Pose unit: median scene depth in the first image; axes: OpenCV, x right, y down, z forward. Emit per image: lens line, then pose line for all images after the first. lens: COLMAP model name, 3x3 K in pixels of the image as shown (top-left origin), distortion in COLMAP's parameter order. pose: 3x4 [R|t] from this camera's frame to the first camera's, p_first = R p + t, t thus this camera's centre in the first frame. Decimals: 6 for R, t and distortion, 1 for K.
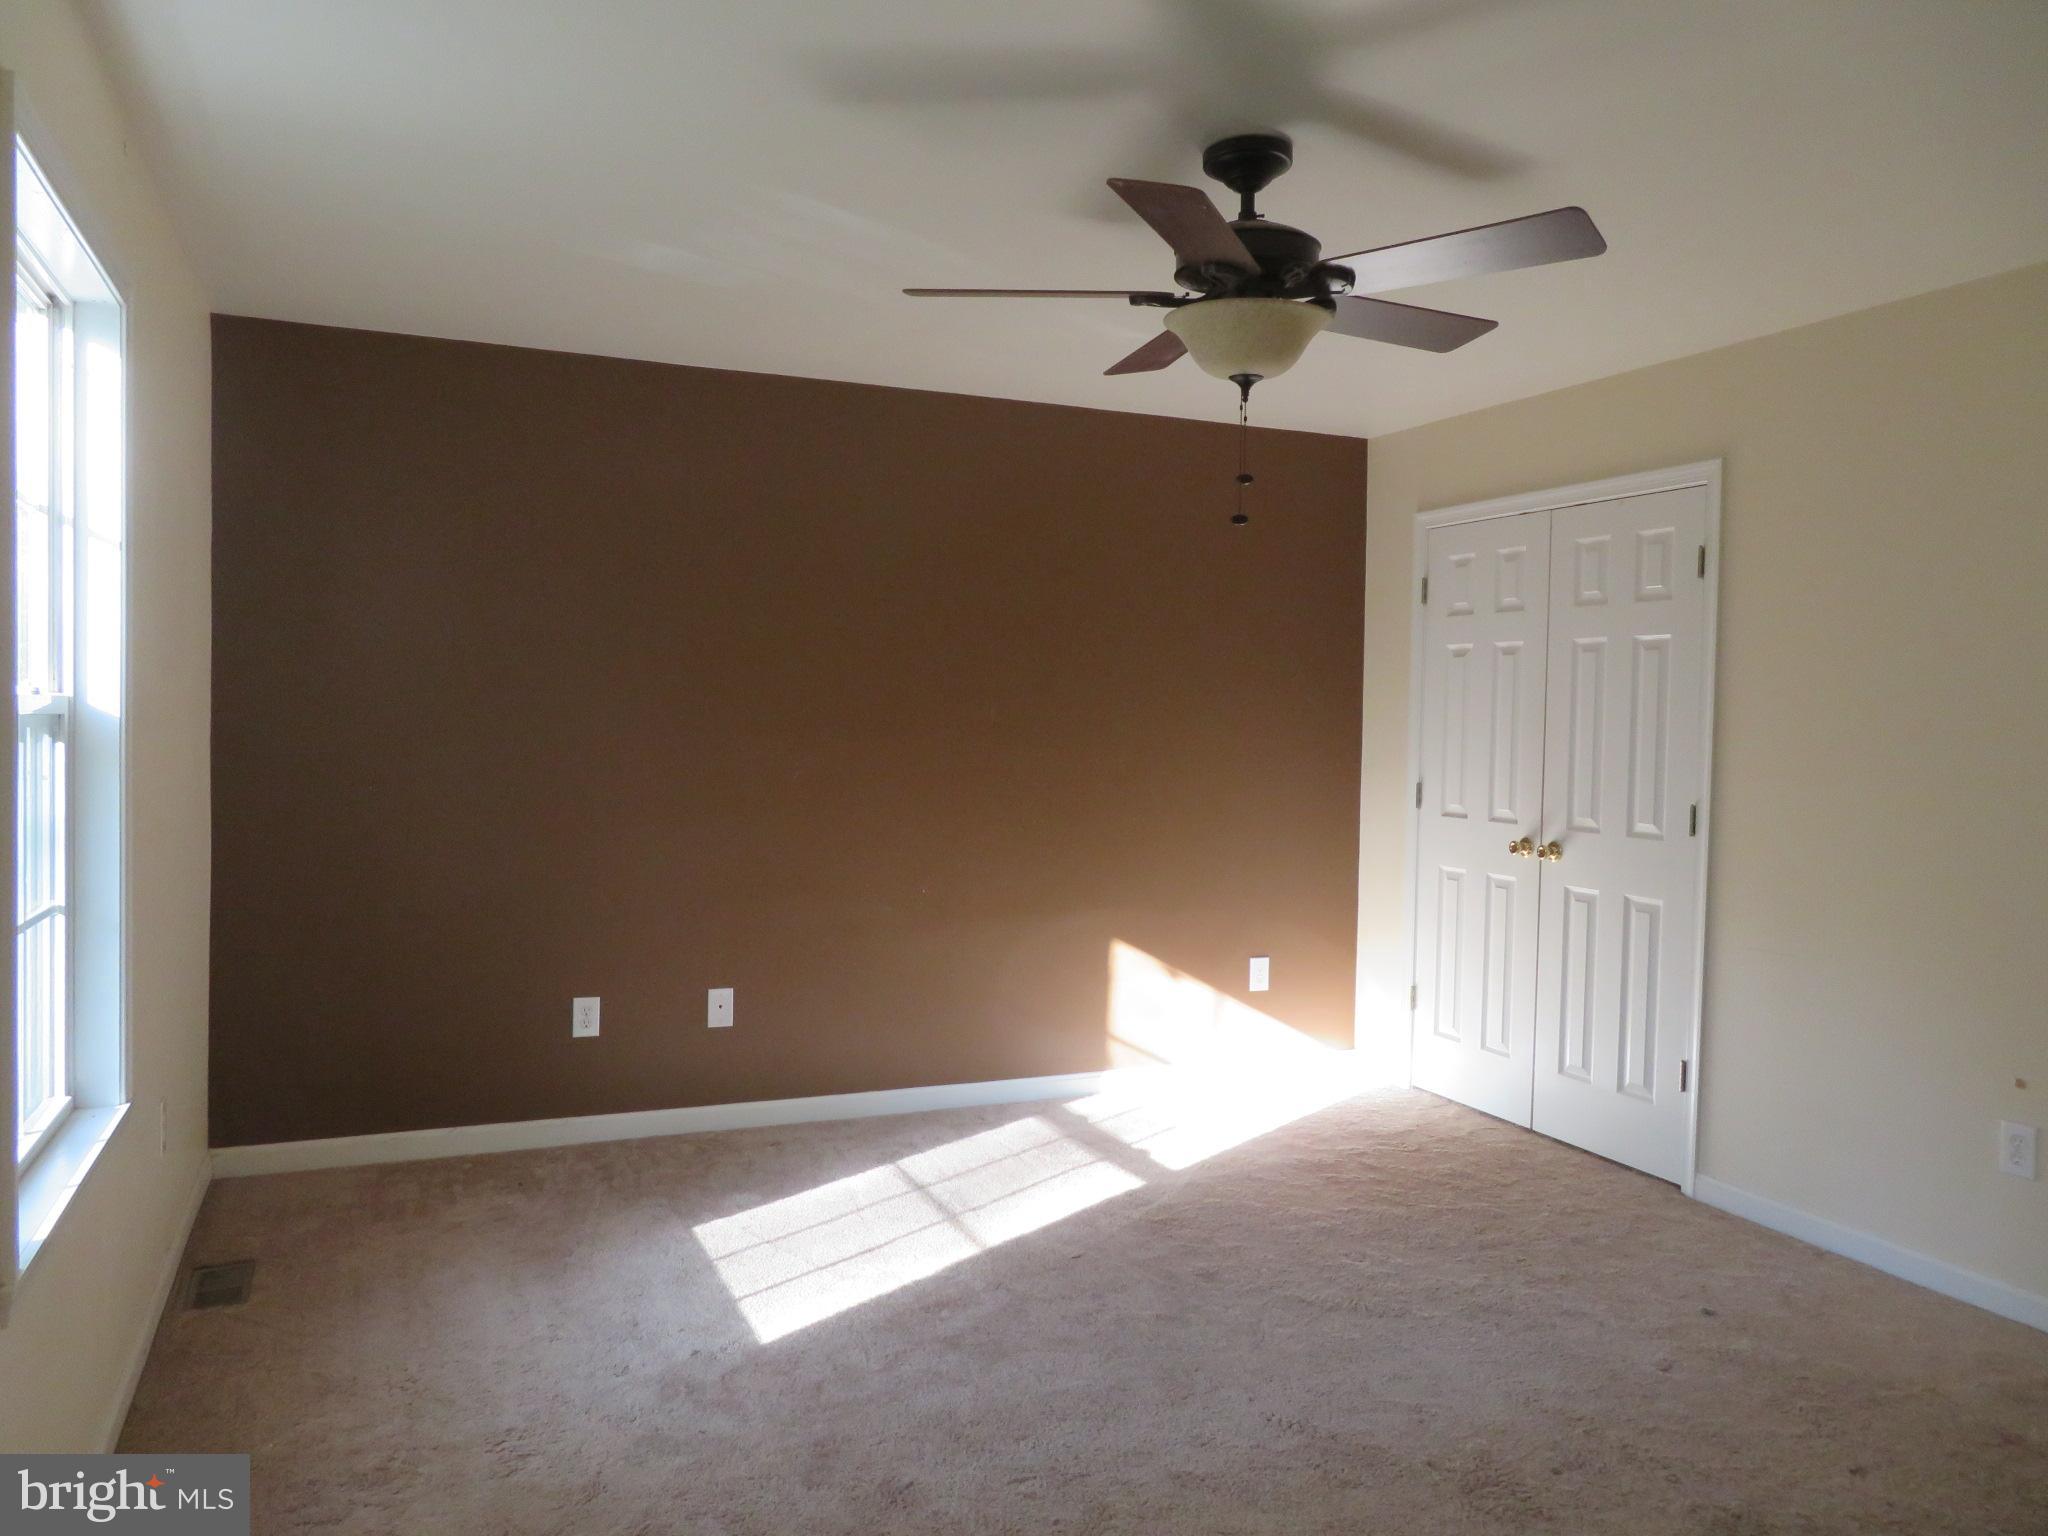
lens RADIAL K [[1456.3, 0, 1035.5], [0, 1456.3, 758.0], [0, 0, 1]] dist [-0.017240, 0.015429]
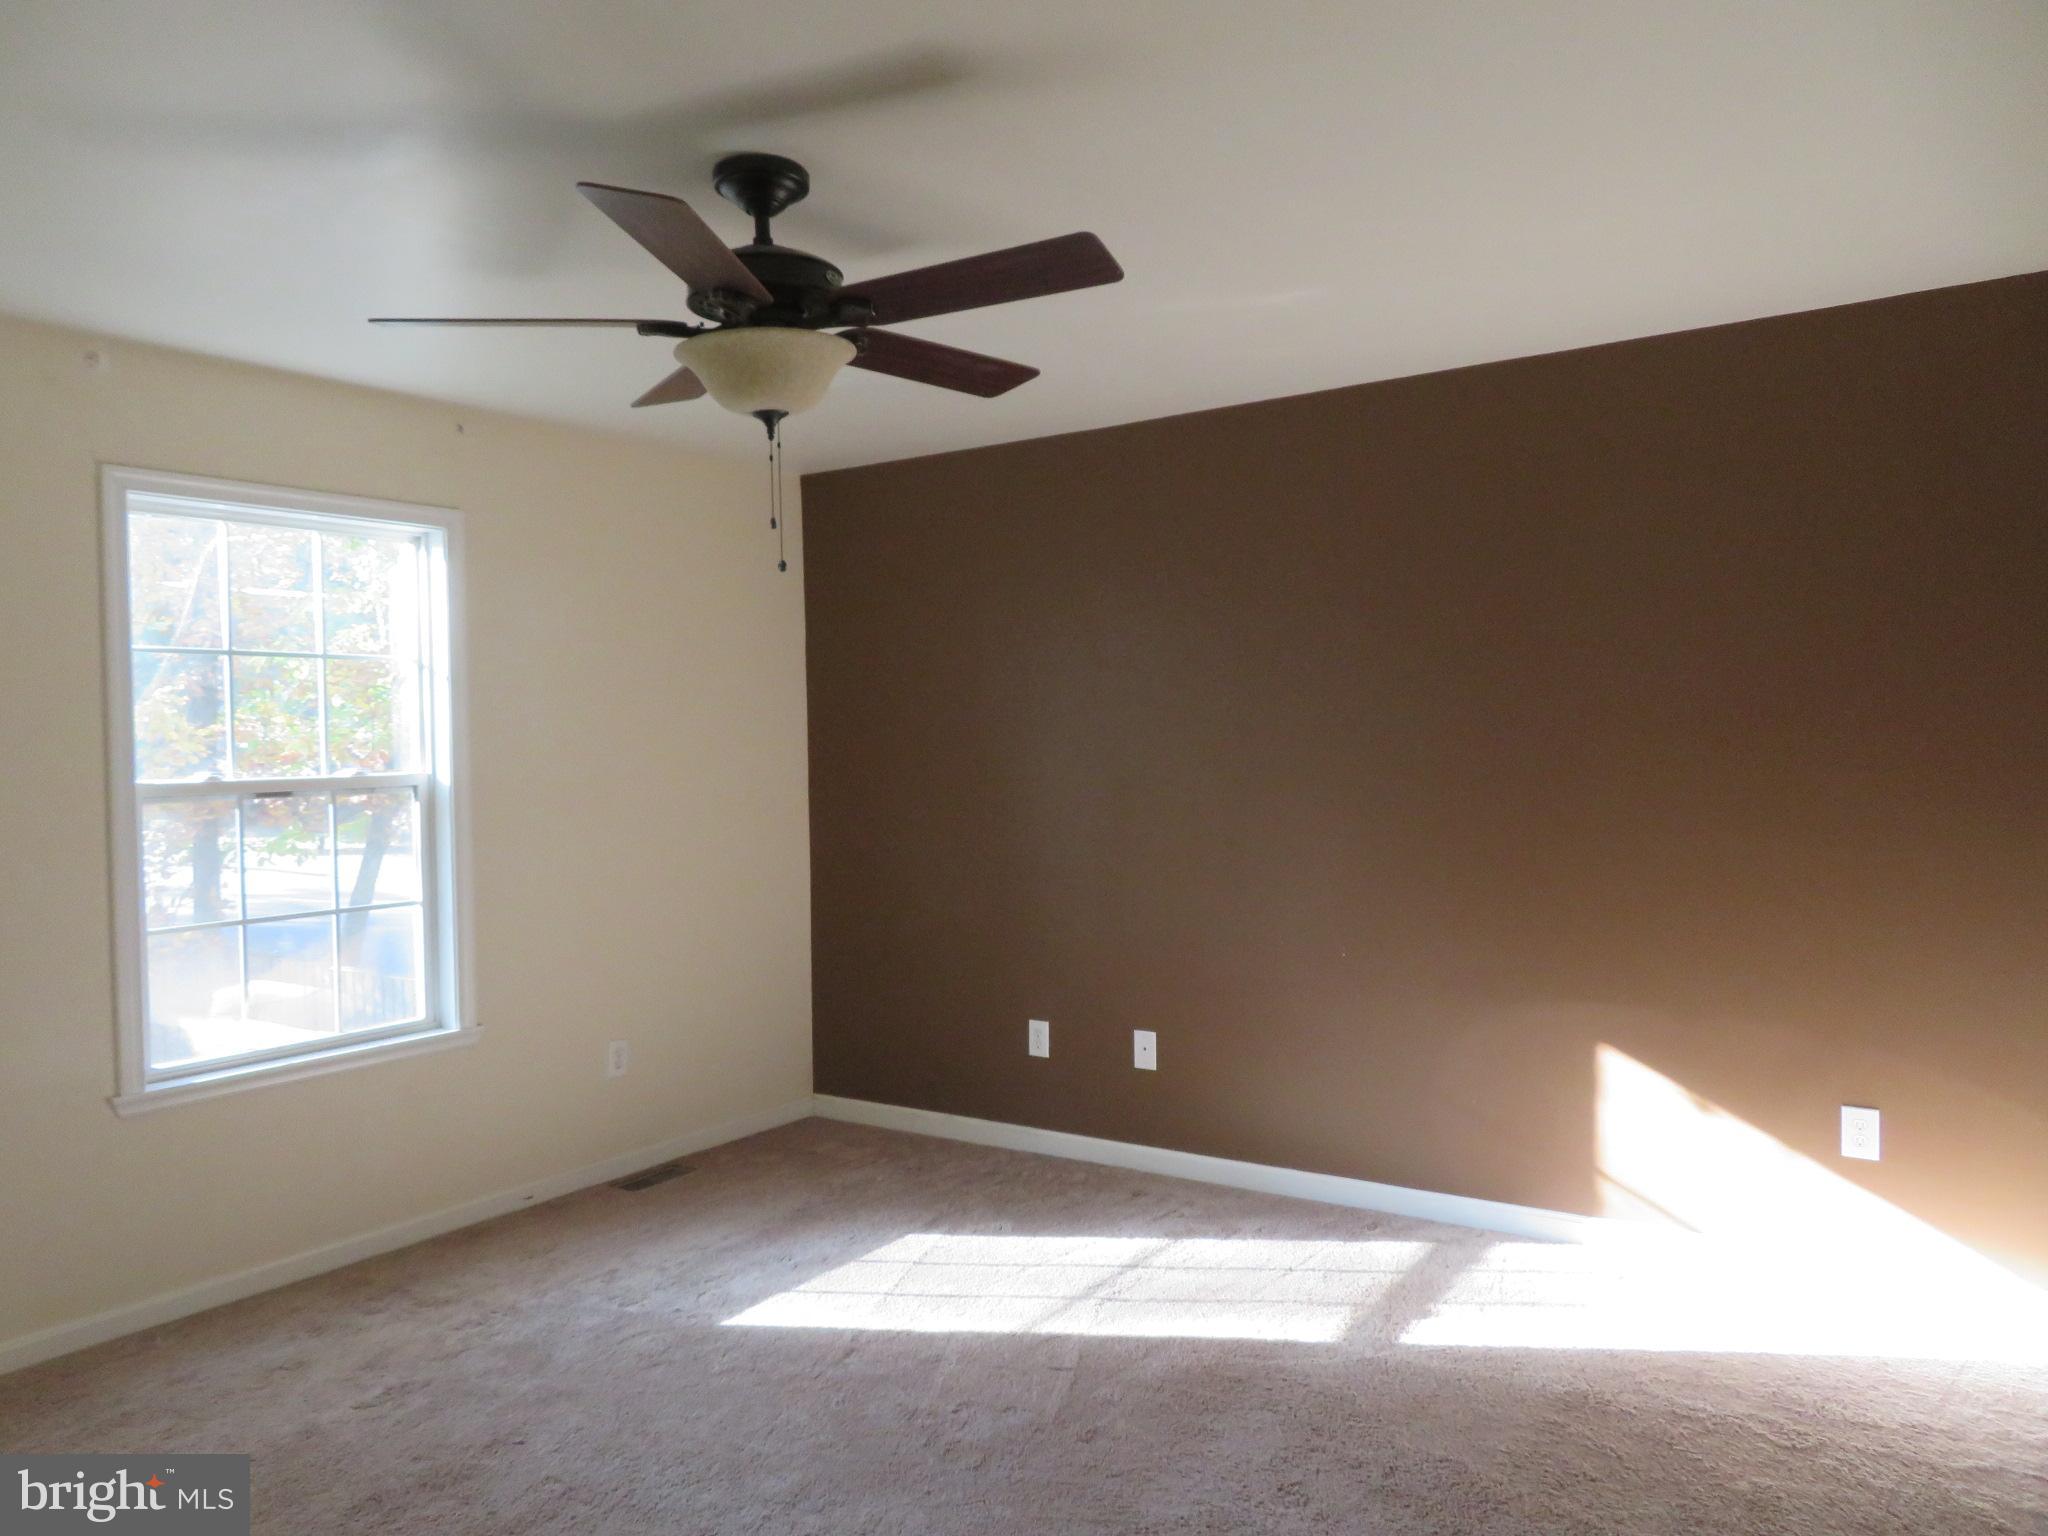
lens RADIAL K [[1456.3, 0, 978.8], [0, 1456.3, 748.7], [0, 0, 1]] dist [-0.017240, 0.015429]
pose [[0.529939, -0.023903, -0.847699, 0.628110], [0.007135, 0.999693, -0.023729, -0.015629], [0.848006, 0.006527, 0.529947, 0.390929]]
